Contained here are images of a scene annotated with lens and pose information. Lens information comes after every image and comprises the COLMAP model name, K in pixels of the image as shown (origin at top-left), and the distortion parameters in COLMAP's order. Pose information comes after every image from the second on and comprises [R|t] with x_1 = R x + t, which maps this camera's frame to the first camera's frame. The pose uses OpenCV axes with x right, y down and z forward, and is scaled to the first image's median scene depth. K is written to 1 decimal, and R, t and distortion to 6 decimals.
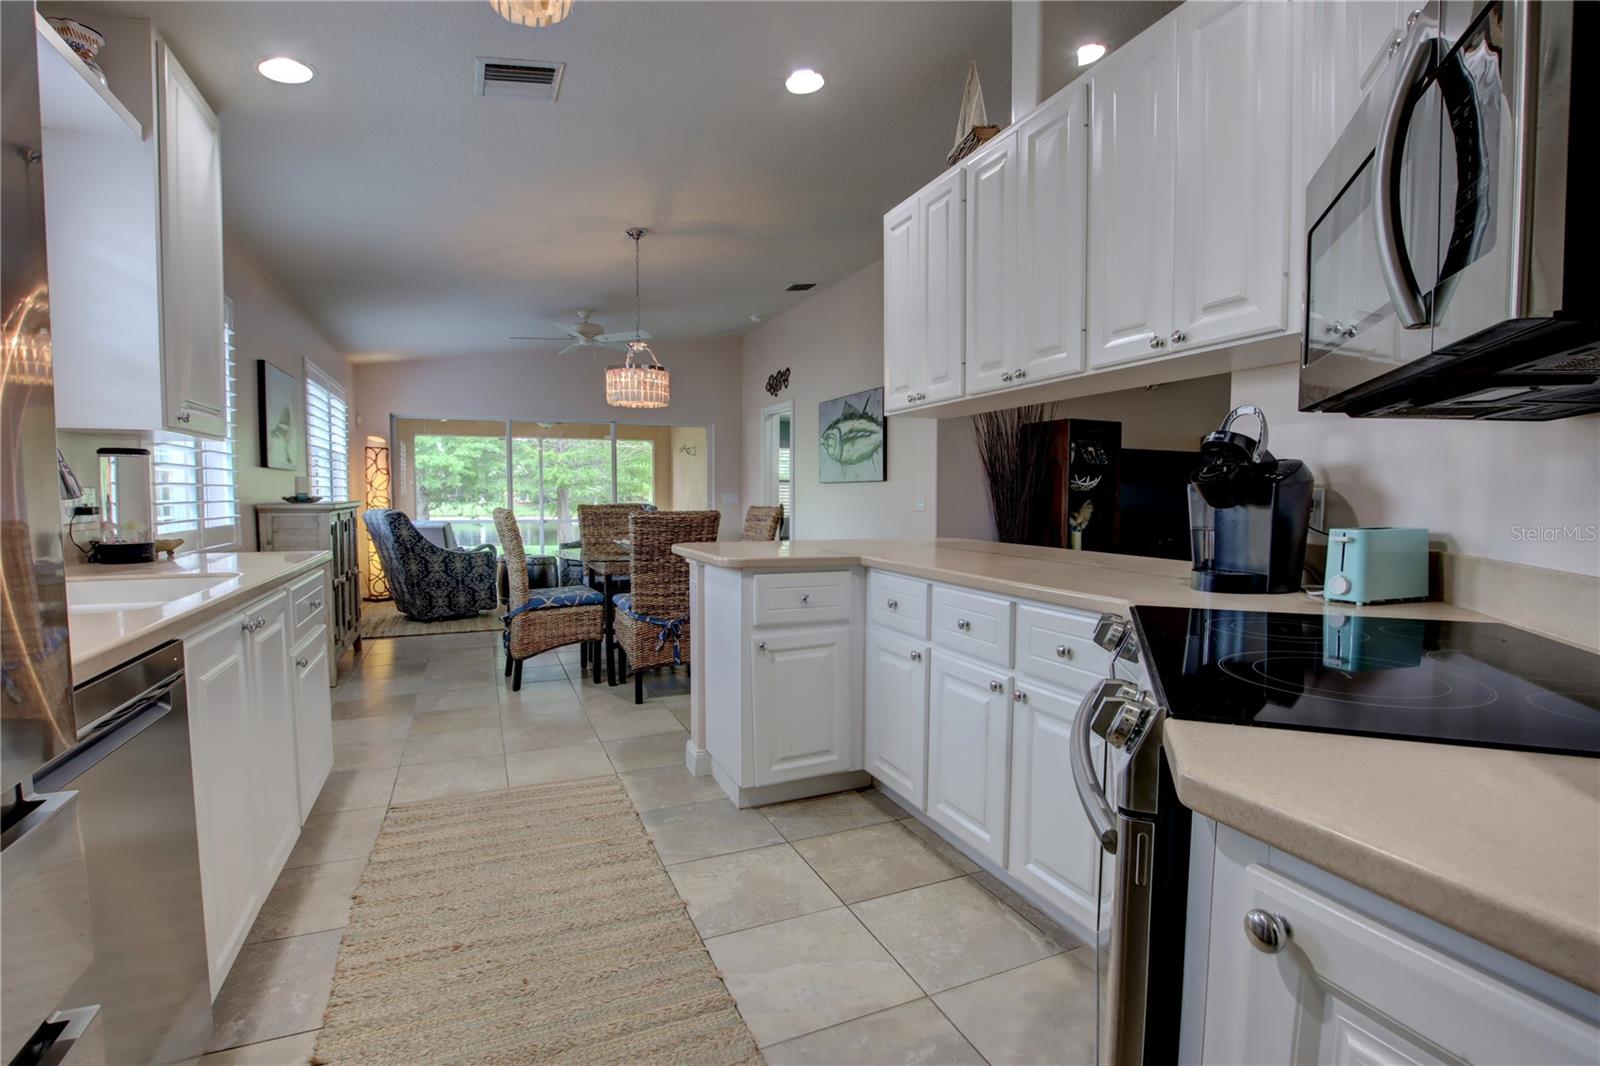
lens RADIAL K [[755.8, 0, 806.1], [0, 755.8, 533.4], [0, 0, 1]] dist [-0.033145, 0.001182]
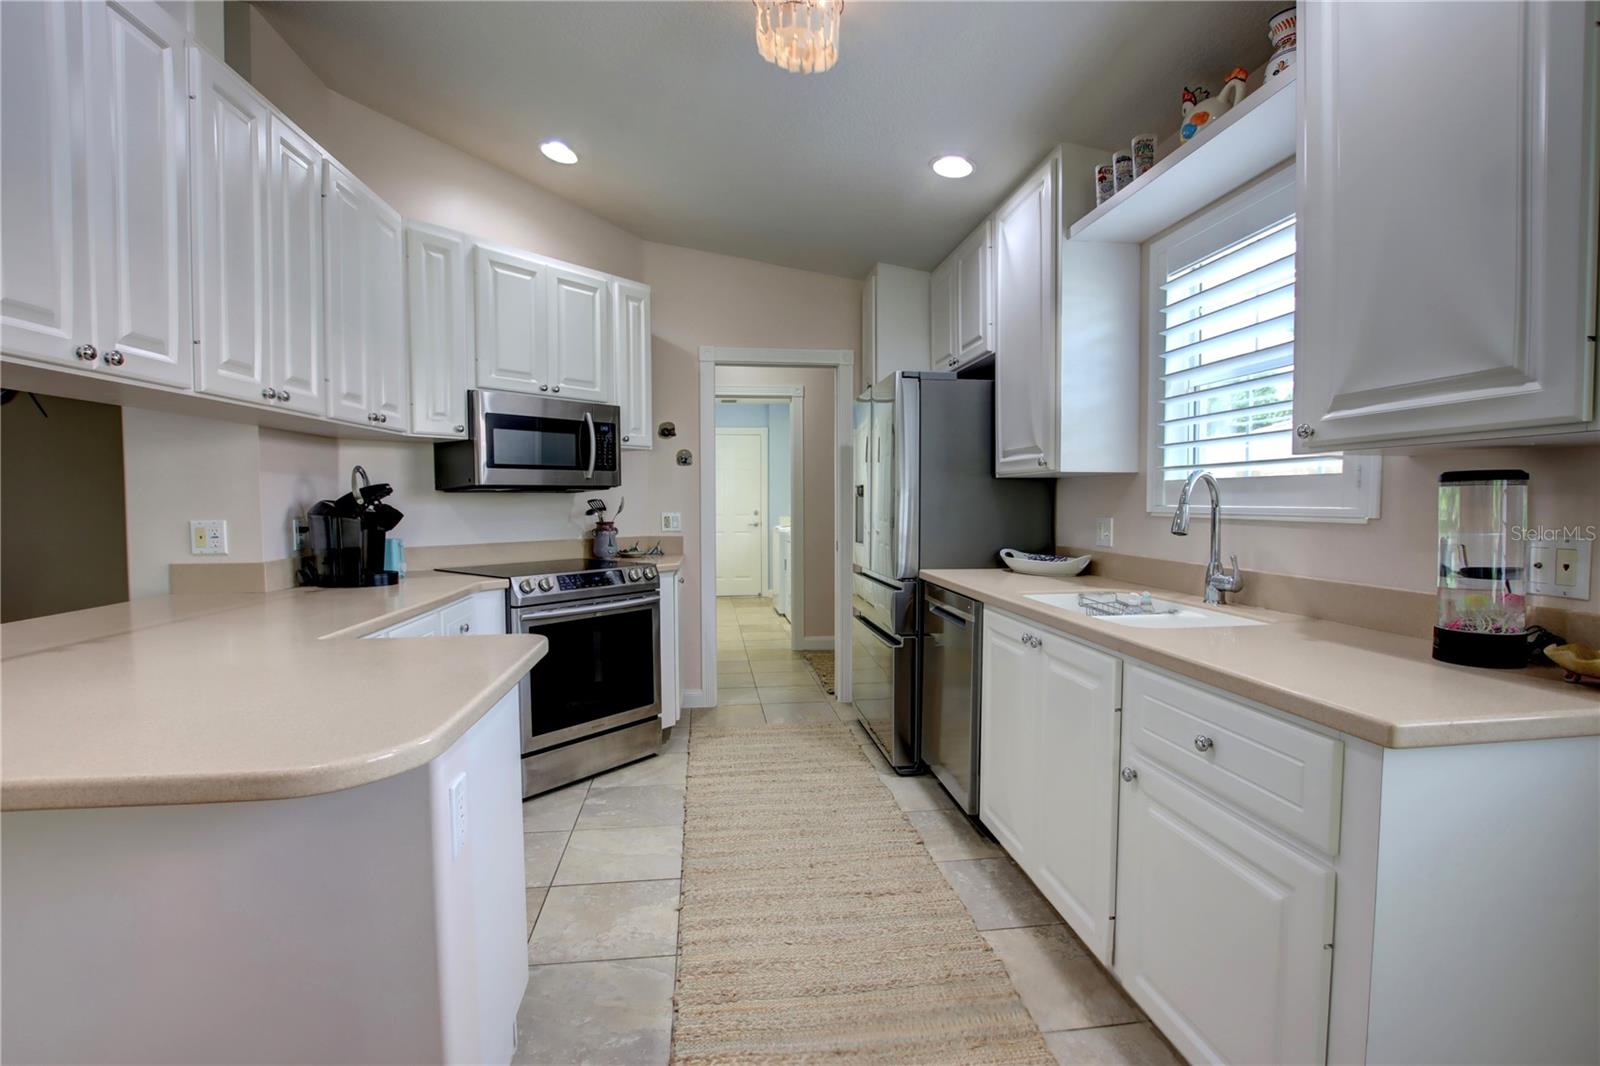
lens RADIAL K [[755.8, 0, 799.2], [0, 755.8, 537.0], [0, 0, 1]] dist [-0.033145, 0.001182]
pose [[-0.958267, -0.013872, 0.285536, -0.202356], [0.016501, 0.994472, 0.103694, -0.047338], [-0.285397, 0.104078, -0.952742, 0.617987]]
